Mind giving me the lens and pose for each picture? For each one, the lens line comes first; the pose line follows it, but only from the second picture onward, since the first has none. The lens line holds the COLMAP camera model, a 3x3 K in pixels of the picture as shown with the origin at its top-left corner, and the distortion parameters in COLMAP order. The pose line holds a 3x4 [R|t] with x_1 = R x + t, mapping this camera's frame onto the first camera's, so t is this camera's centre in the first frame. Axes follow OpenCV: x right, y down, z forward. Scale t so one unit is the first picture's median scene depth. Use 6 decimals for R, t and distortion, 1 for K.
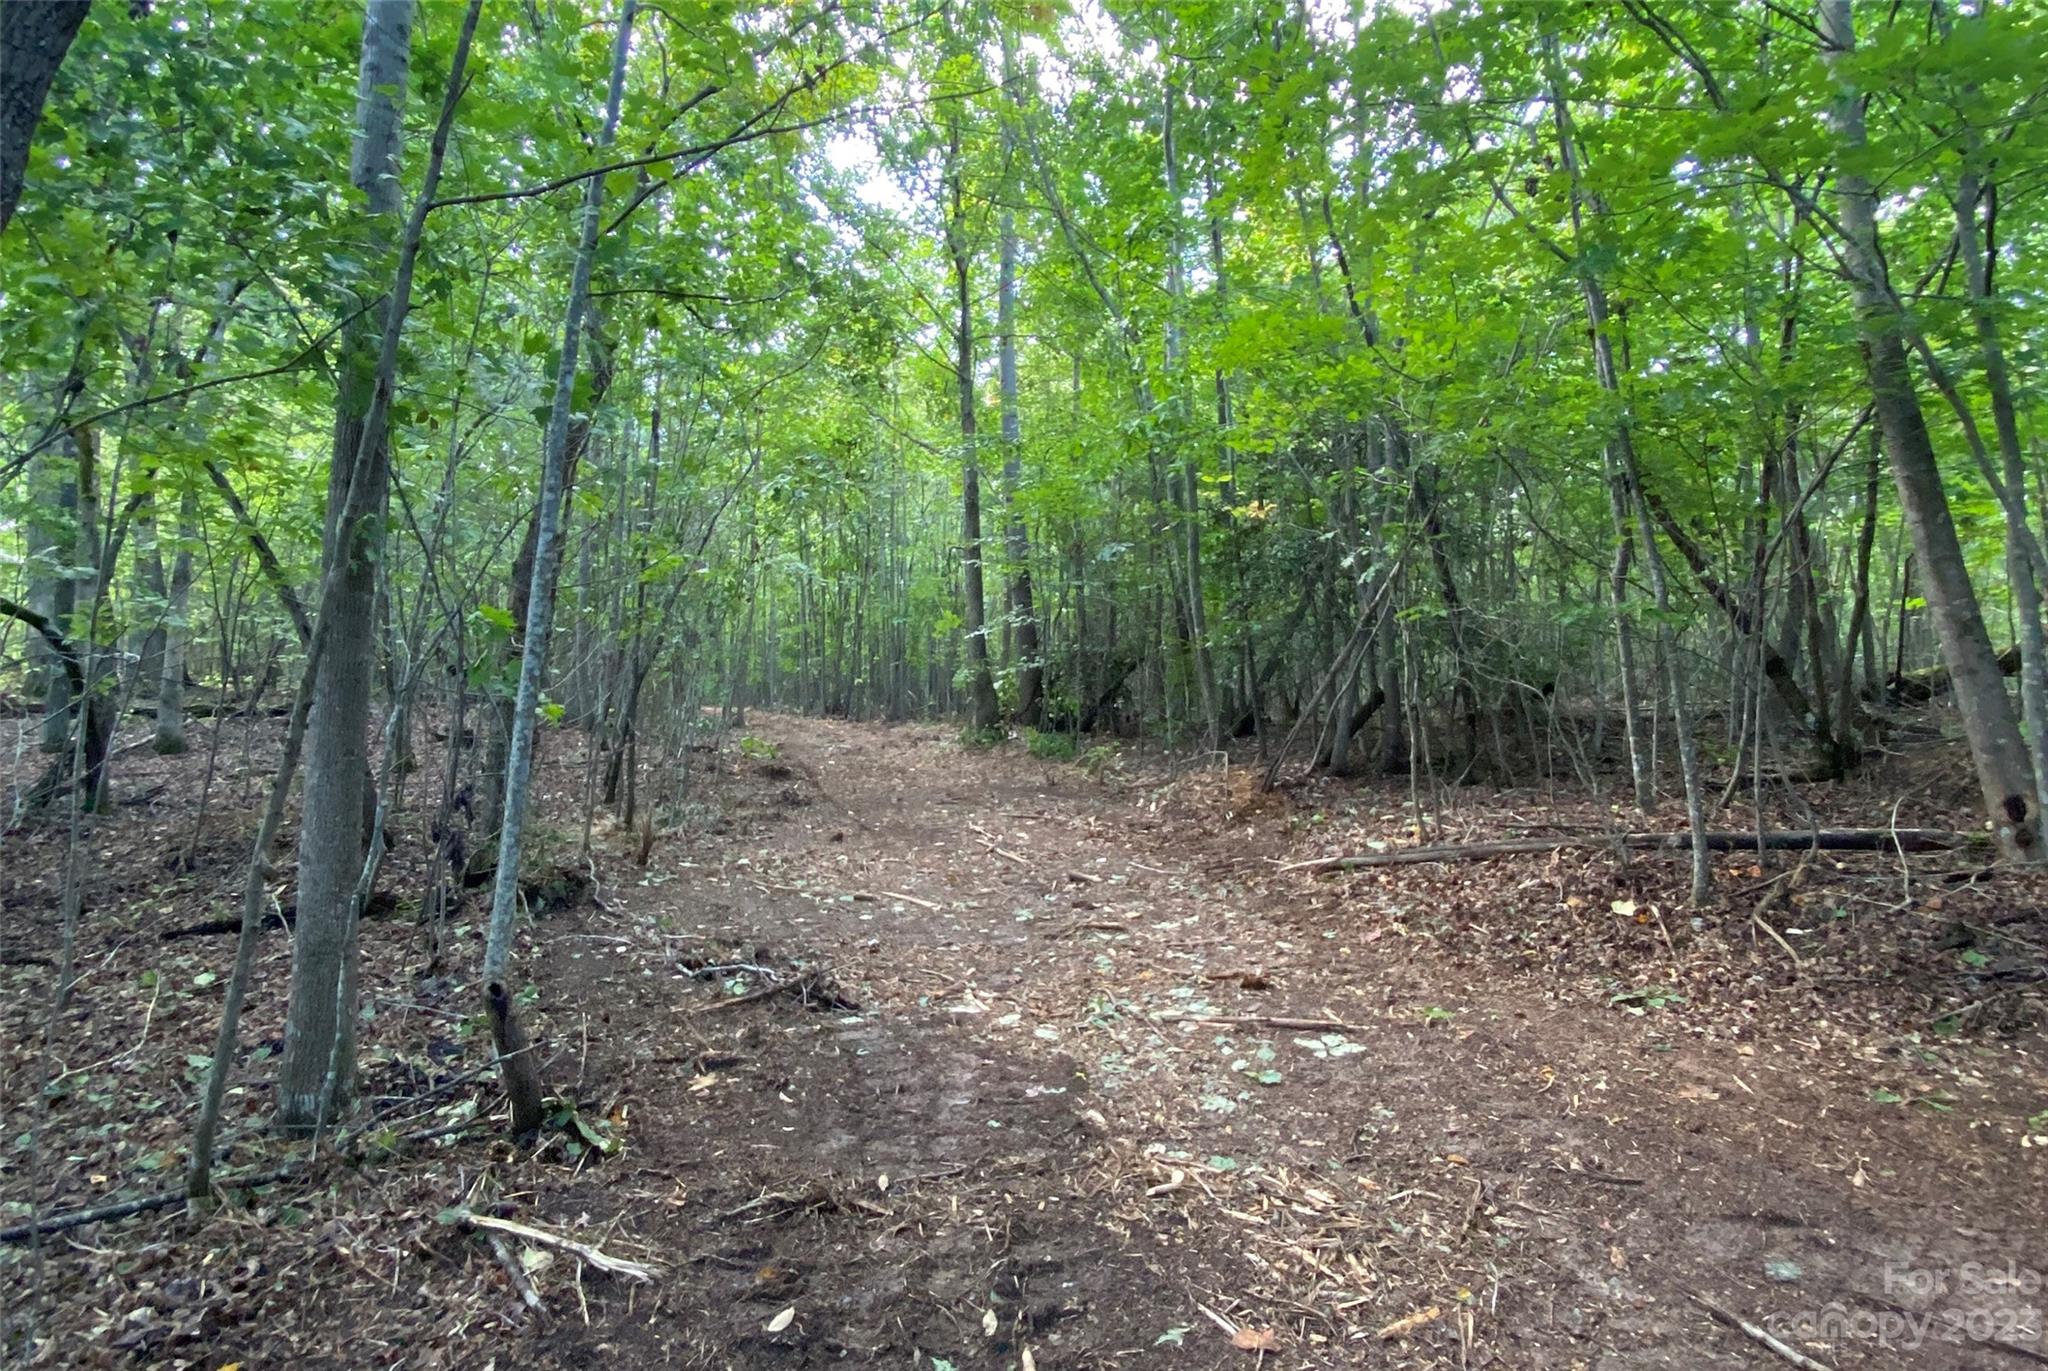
lens RADIAL K [[841.2, 0, 1015.4], [0, 841.2, 688.6], [0, 0, 1]] dist [0.000870, -0.000652]
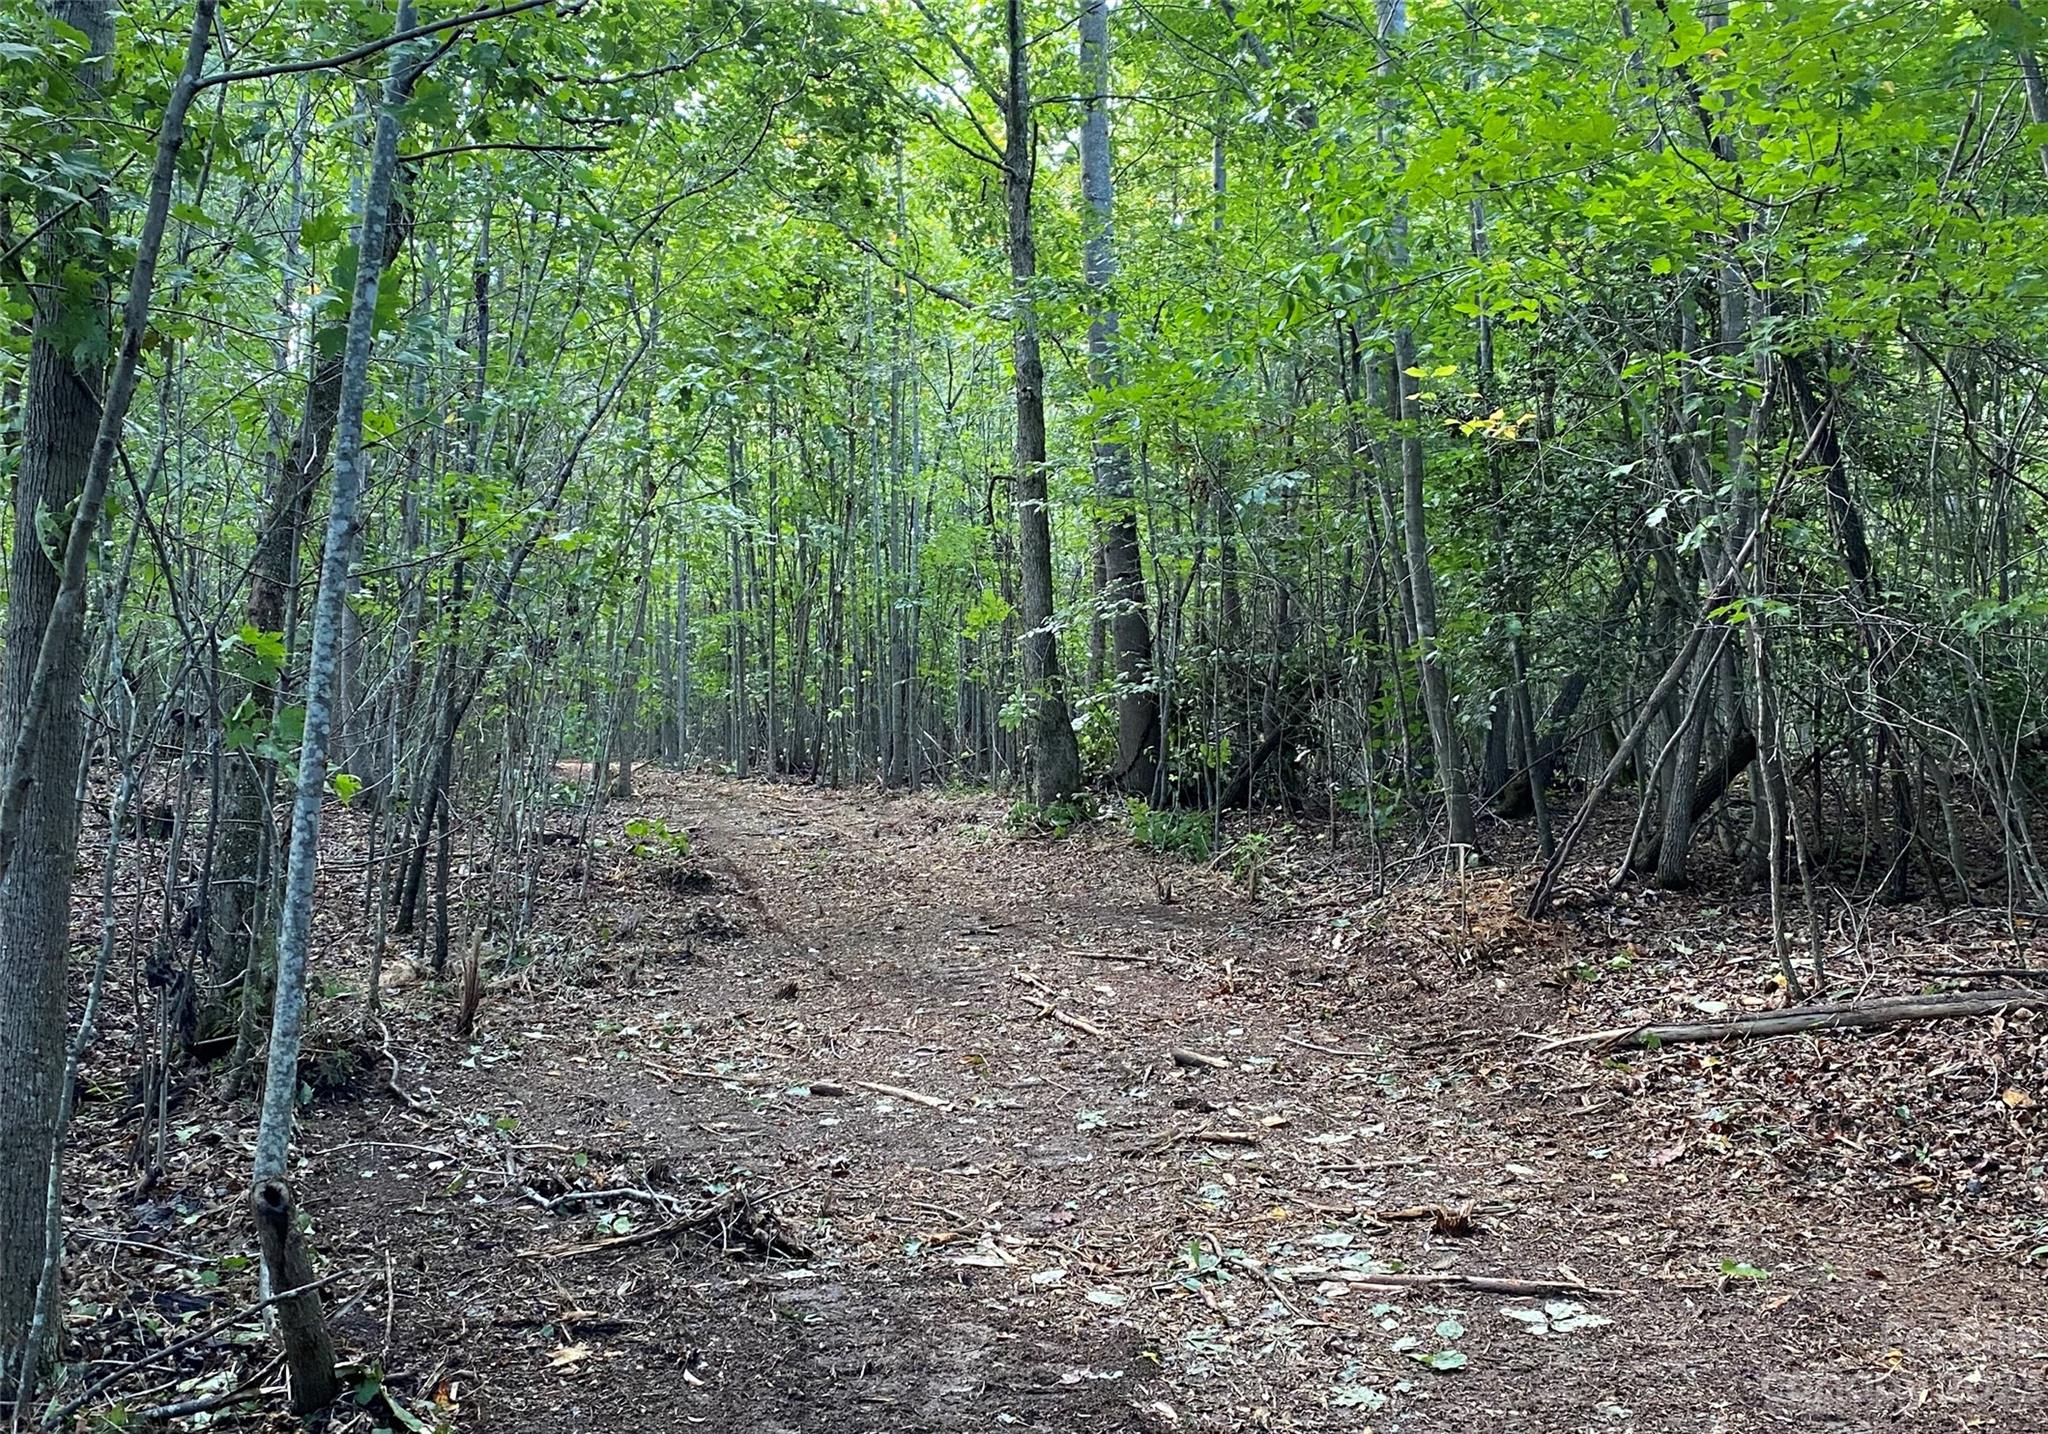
lens RADIAL K [[1585.0, 0, 1036.6], [0, 1585.0, 714.5], [0, 0, 1]] dist [-0.035497, 0.025467]
pose [[0.998088, -0.005743, -0.061540, 0.040985], [0.005353, 0.999965, -0.006506, -0.010200], [0.061576, 0.006164, 0.998083, -0.118313]]
